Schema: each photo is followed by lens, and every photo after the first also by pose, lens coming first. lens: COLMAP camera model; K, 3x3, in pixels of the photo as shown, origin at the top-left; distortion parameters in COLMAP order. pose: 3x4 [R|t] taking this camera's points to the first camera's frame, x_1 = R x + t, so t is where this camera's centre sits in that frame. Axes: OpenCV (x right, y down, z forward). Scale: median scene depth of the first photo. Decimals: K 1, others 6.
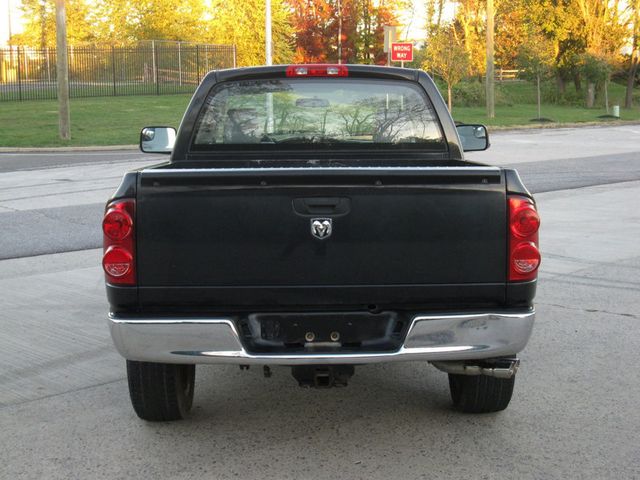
lens RADIAL K [[1082.1, 0, 320.0], [0, 1082.1, 240.0], [0, 0, 1]] dist [-0.222817, 0.102323]
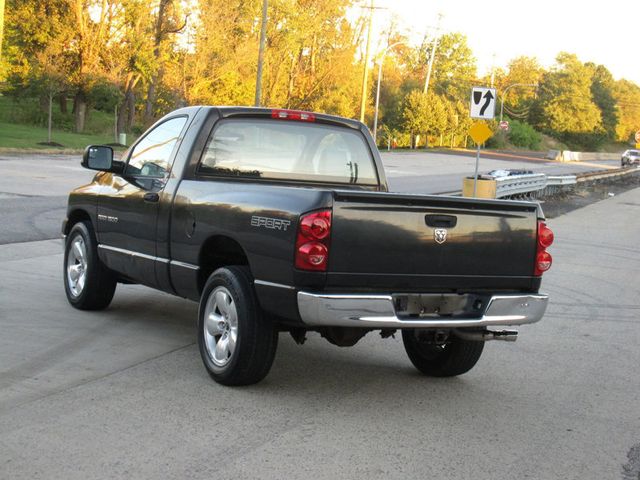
lens RADIAL K [[1287.0, 0, 320.0], [0, 1287.0, 240.0], [0, 0, 1]] dist [-0.102555, -0.175272]
pose [[0.879215, 0.043329, 0.474451, -0.105599], [-0.026370, 0.998755, -0.042344, 0.007970], [-0.475695, 0.024718, 0.879263, -0.051871]]
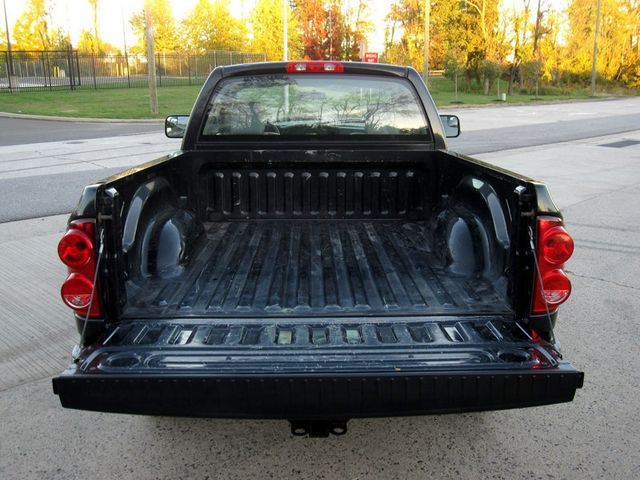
lens RADIAL K [[632.5, 0, 328.9], [0, 632.5, 238.8], [0, 0, 1]] dist [-0.137245, 0.173548]
pose [[0.999853, 0.003451, 0.016775, 0.000186], [-0.005206, 0.994377, 0.105770, -0.008172], [-0.016316, -0.105842, 0.994249, 0.055496]]
